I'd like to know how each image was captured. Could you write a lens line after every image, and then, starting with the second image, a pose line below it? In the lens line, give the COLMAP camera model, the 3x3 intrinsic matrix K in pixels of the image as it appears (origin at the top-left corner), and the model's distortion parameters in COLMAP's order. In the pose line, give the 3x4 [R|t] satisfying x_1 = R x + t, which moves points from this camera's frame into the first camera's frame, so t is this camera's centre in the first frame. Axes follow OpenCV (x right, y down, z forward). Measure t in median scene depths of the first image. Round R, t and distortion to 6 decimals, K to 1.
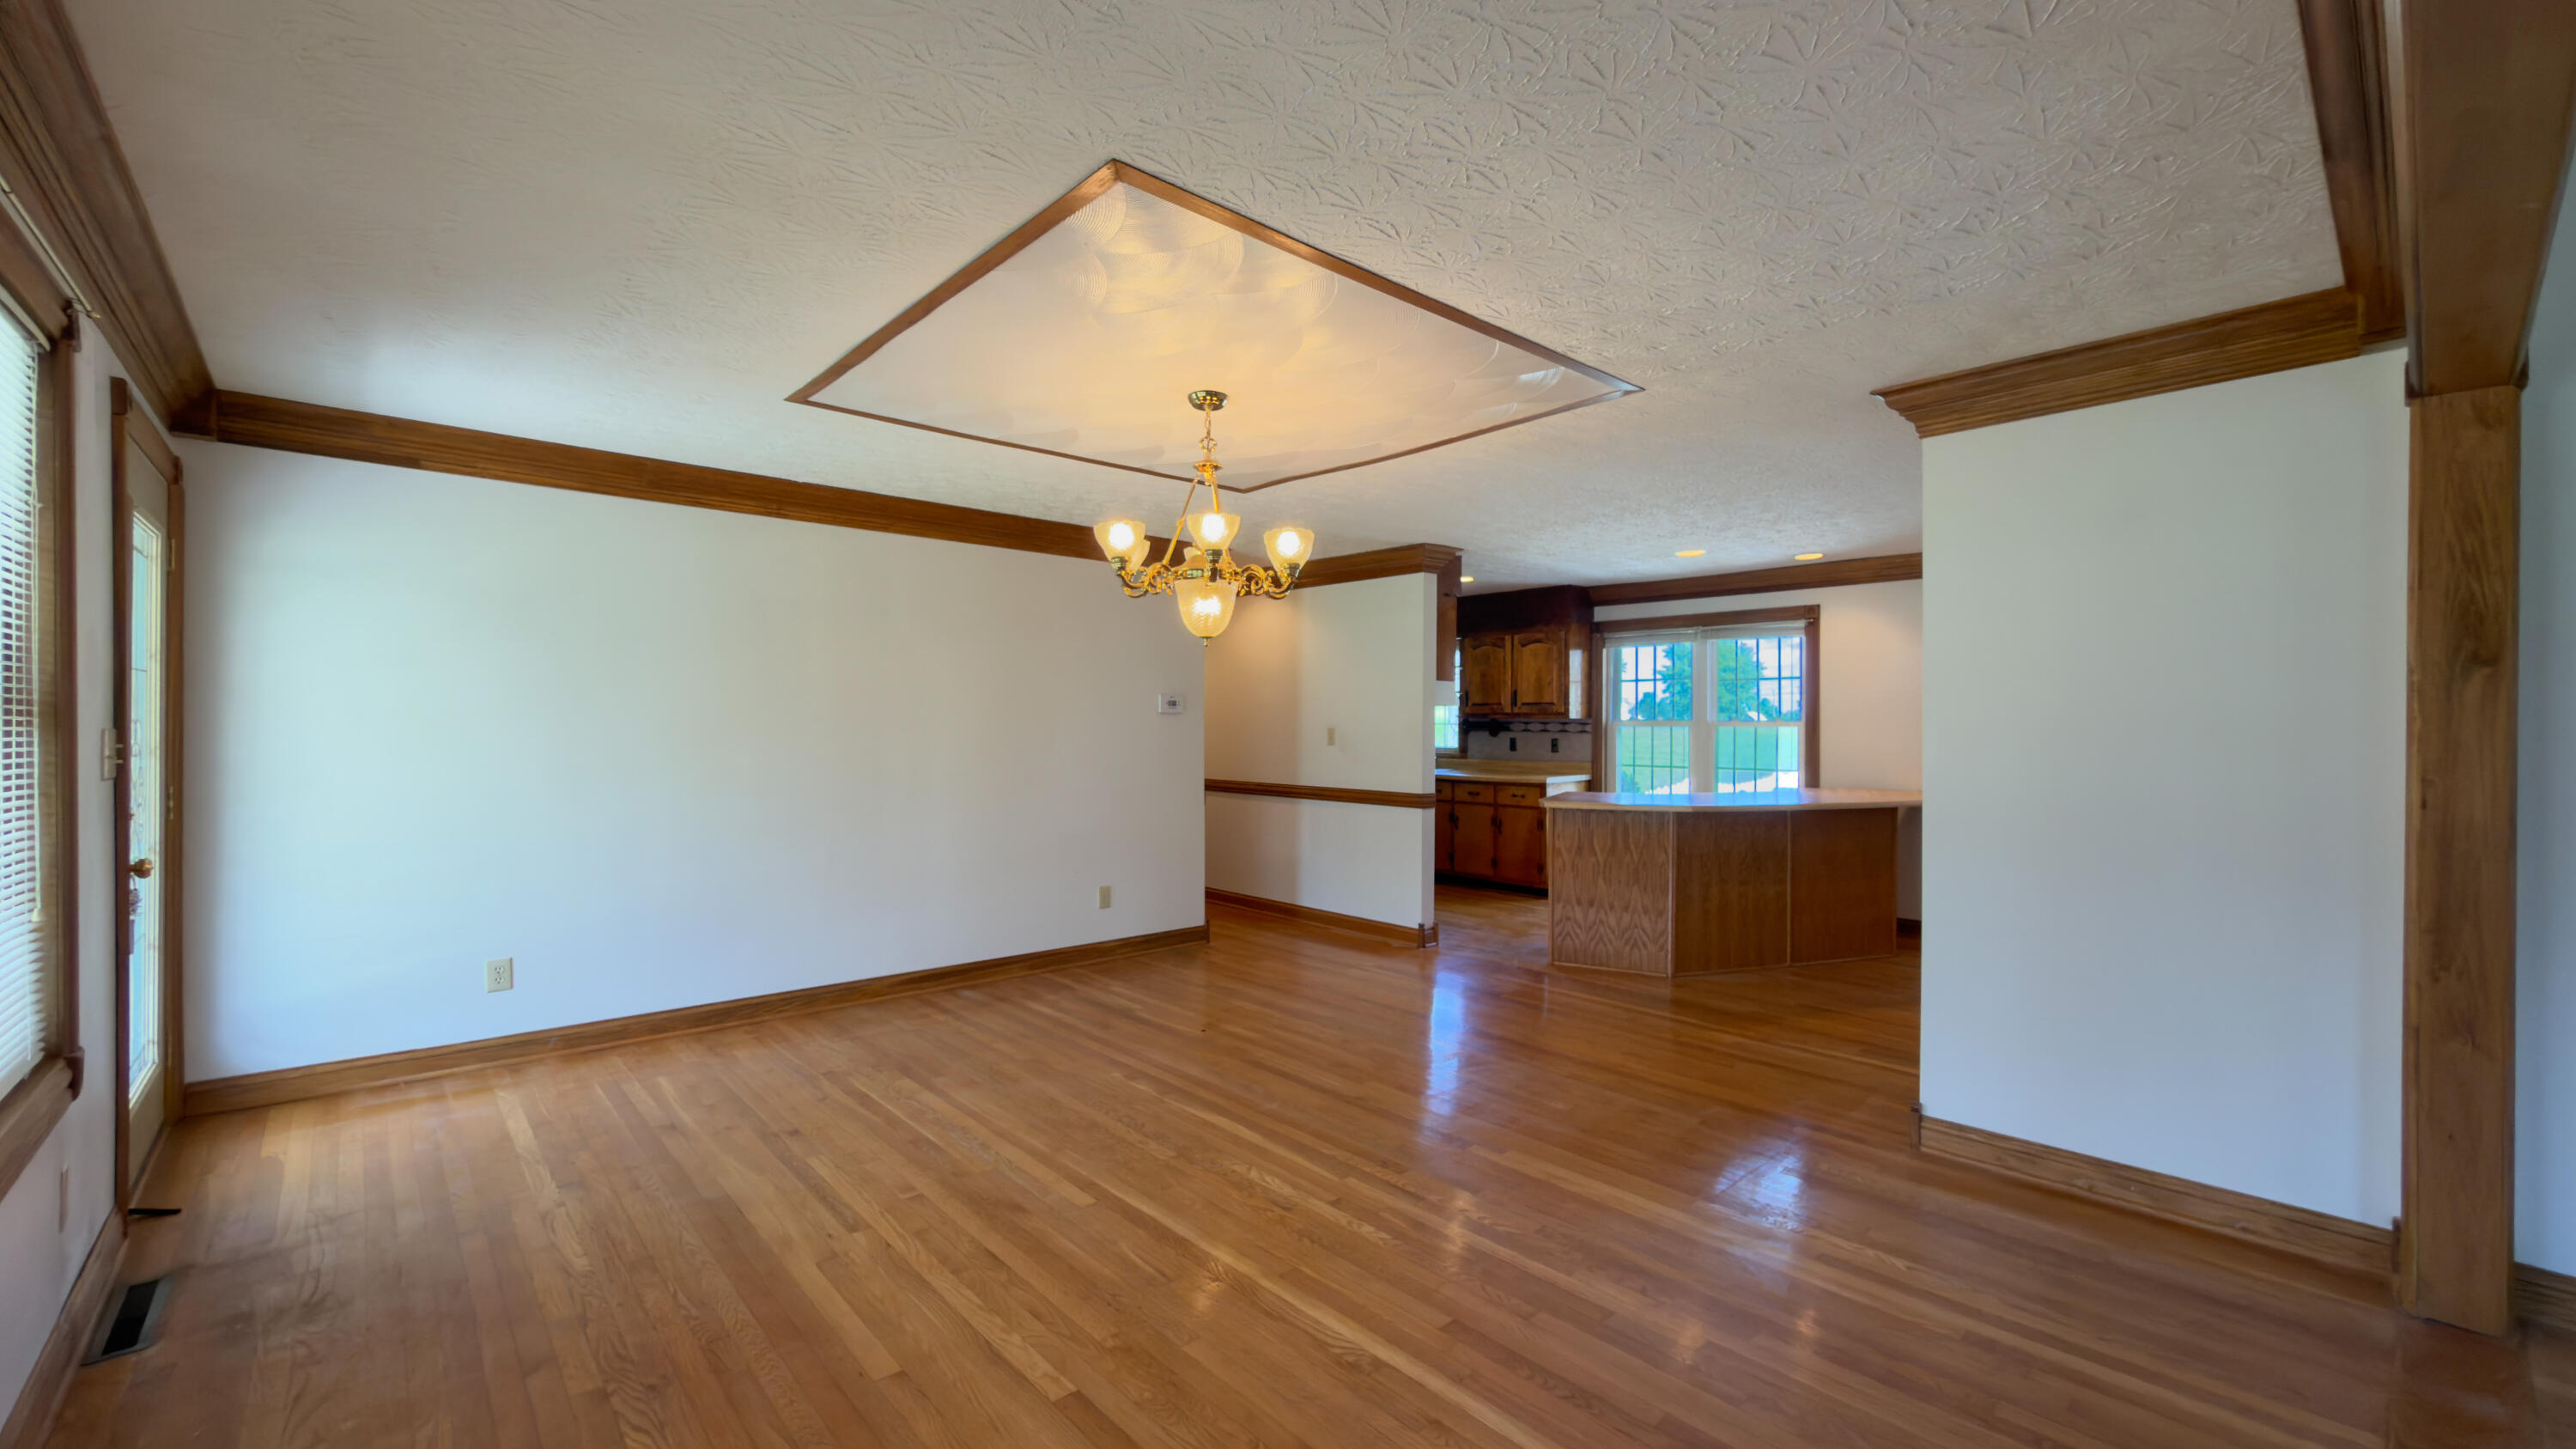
lens RADIAL K [[1032.8, 0, 1283.0], [0, 1032.8, 729.6], [0, 0, 1]] dist [0.000524, 0.000002]
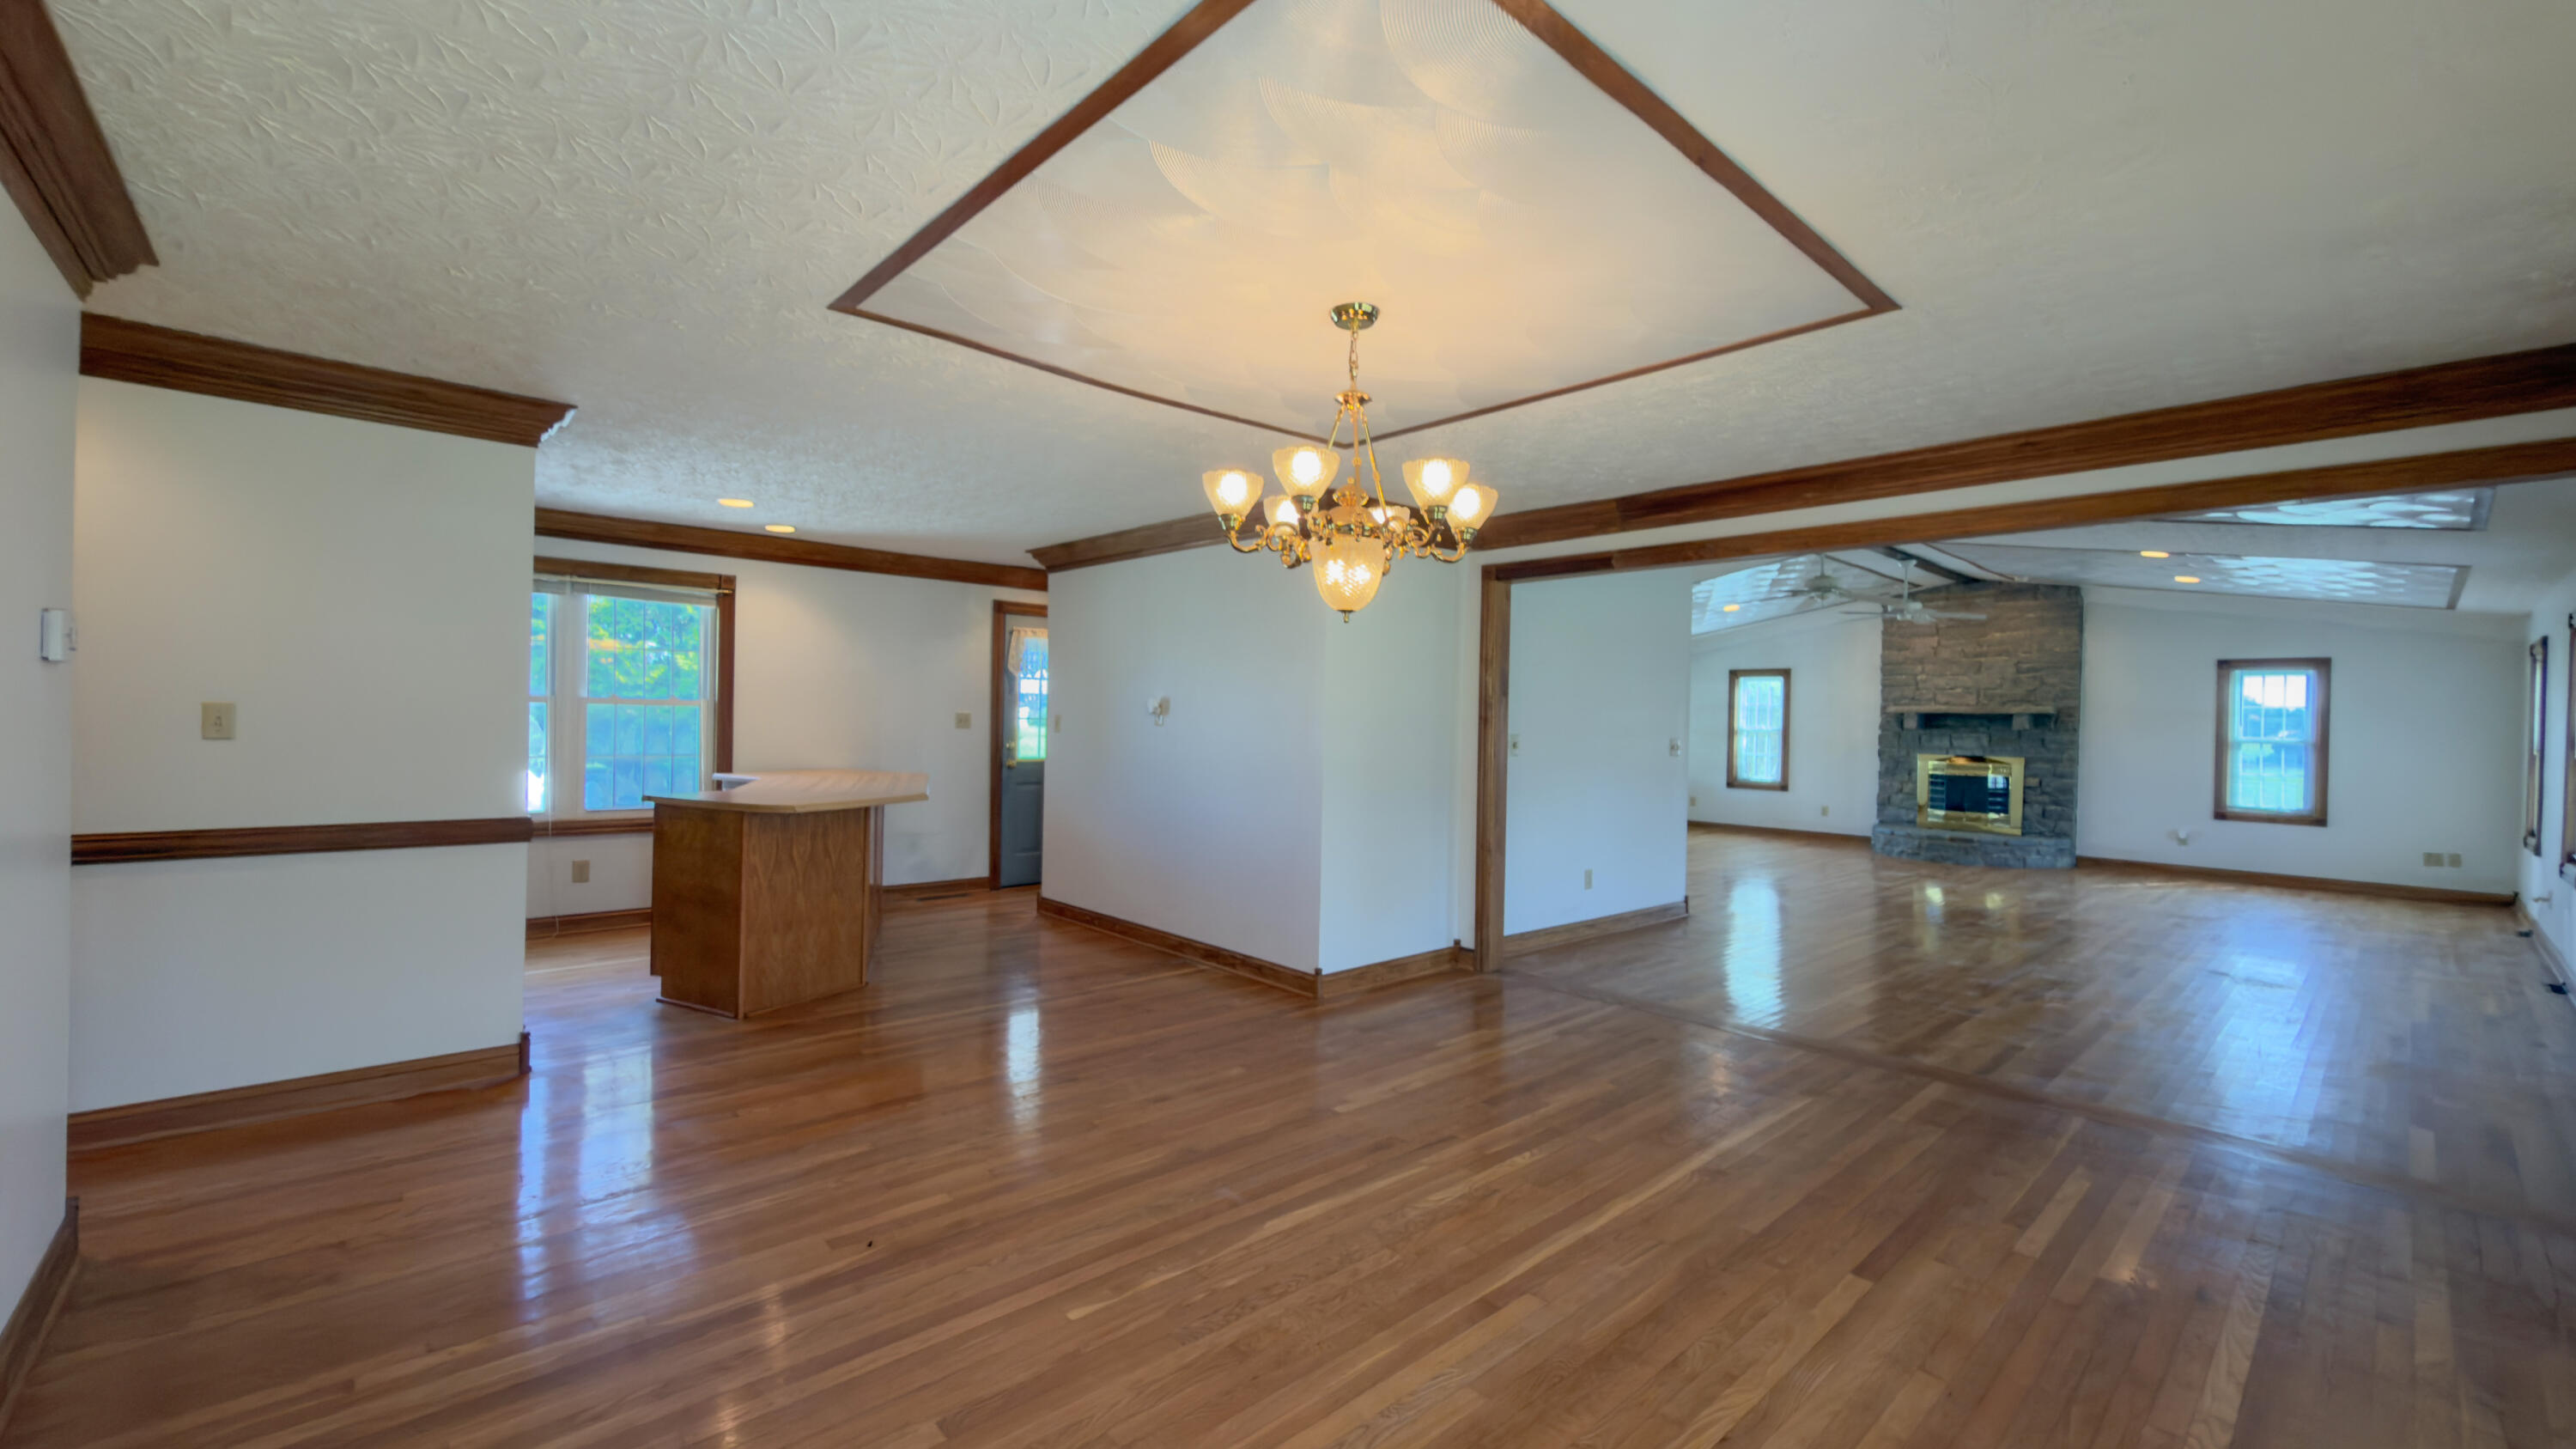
lens RADIAL K [[1022.0, 0, 1280.1], [0, 1022.0, 749.7], [0, 0, 1]] dist [0.001705, 0.000092]
pose [[-0.002256, -0.035866, 0.999354, -0.869143], [-0.020368, 0.999151, 0.035812, -0.014951], [-0.999790, -0.020274, -0.002985, 1.051221]]
